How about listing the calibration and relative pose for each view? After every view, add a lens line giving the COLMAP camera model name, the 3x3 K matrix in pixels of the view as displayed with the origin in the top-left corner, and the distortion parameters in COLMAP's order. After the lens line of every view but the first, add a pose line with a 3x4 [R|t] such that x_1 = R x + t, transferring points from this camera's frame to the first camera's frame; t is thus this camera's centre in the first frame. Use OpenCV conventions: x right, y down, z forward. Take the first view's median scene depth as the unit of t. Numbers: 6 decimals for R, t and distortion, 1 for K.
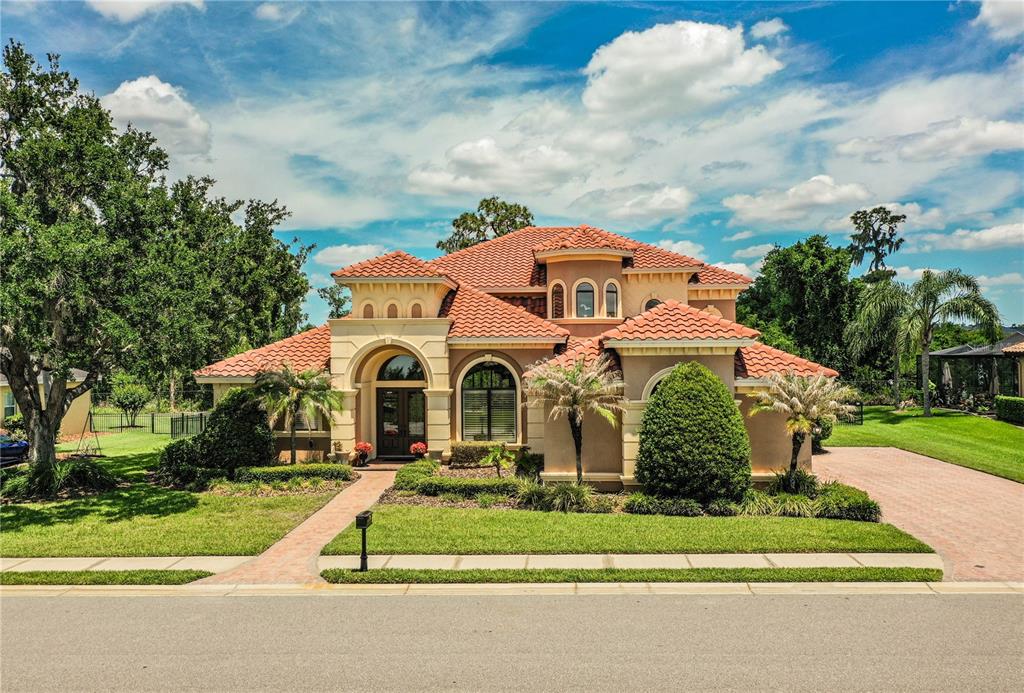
lens RADIAL K [[824.2, 0, 509.1], [0, 824.2, 355.2], [0, 0, 1]] dist [0.005918, -0.004496]
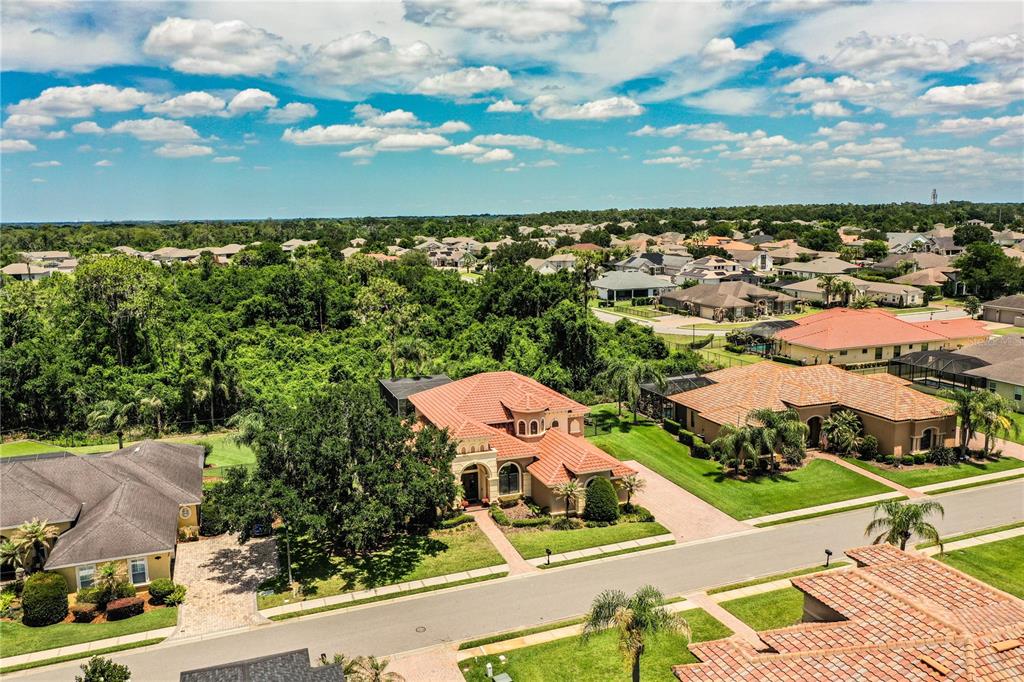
lens RADIAL K [[824.2, 0, 512.8], [0, 824.2, 331.8], [0, 0, 1]] dist [0.005918, -0.004496]
pose [[0.917368, -0.069550, 0.391918, -1.009729], [0.011918, 0.988974, 0.147607, -0.791731], [-0.397863, -0.130739, 0.908082, -1.309030]]
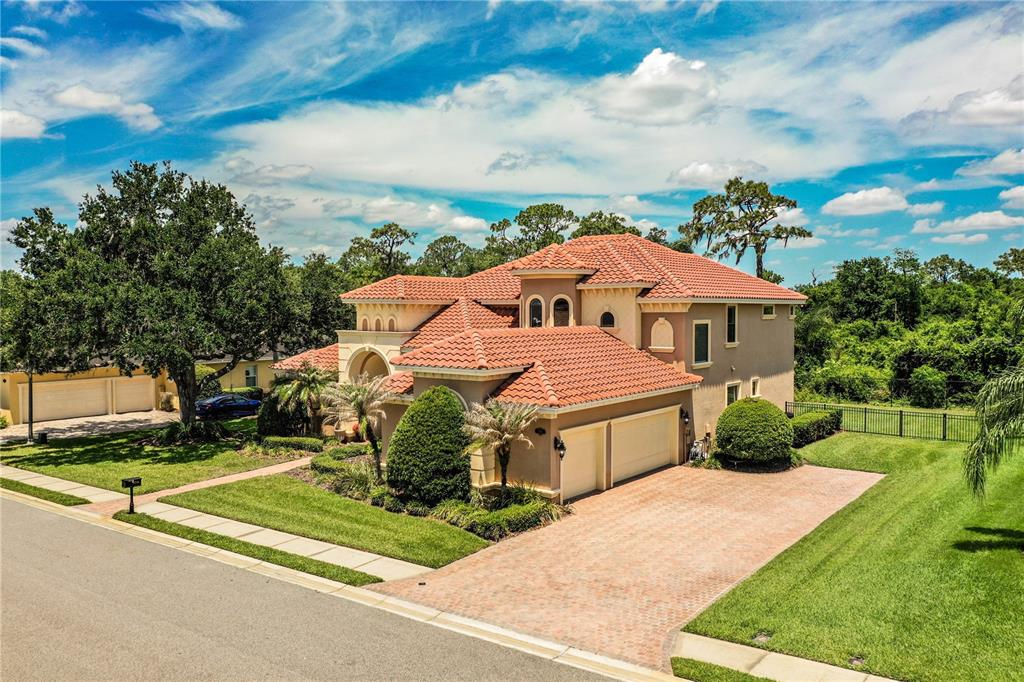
lens RADIAL K [[824.2, 0, 504.5], [0, 824.2, 343.5], [0, 0, 1]] dist [0.005918, -0.004496]
pose [[0.831859, 0.029749, -0.554189, 0.747577], [-0.005641, 0.998964, 0.045157, -0.084704], [0.554958, -0.034438, 0.831165, 0.044303]]
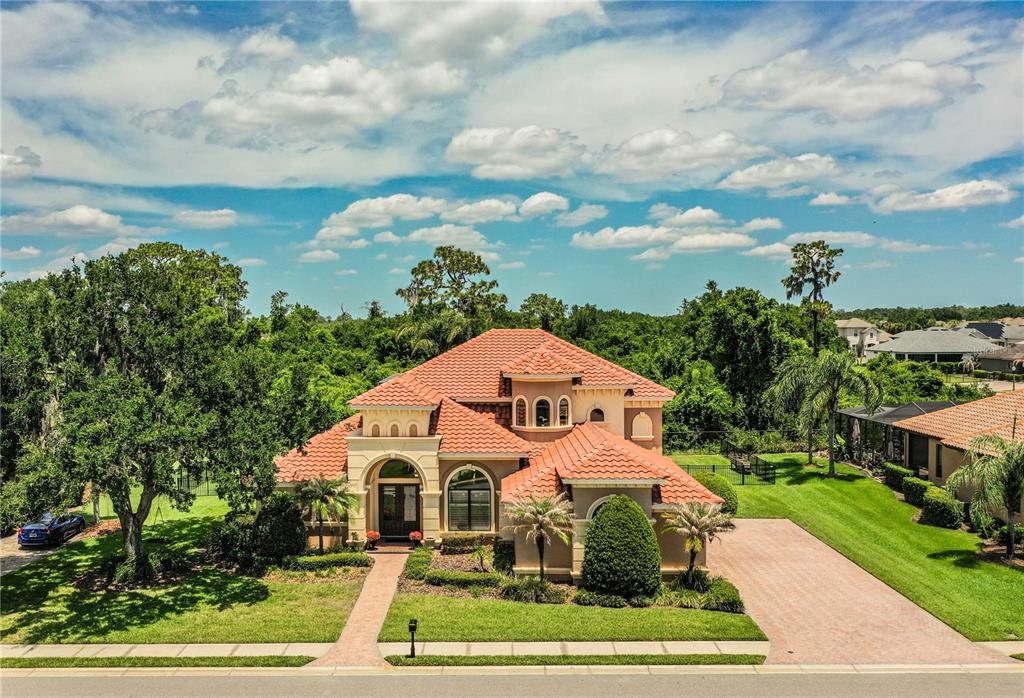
lens RADIAL K [[912.6, 0, 459.2], [0, 912.6, 385.3], [0, 0, 1]] dist [-0.005147, 0.009177]
pose [[0.999843, -0.002439, 0.017544, -0.066565], [0.001246, 0.997707, 0.067670, -0.224330], [-0.017669, -0.067638, 0.997553, -0.429400]]
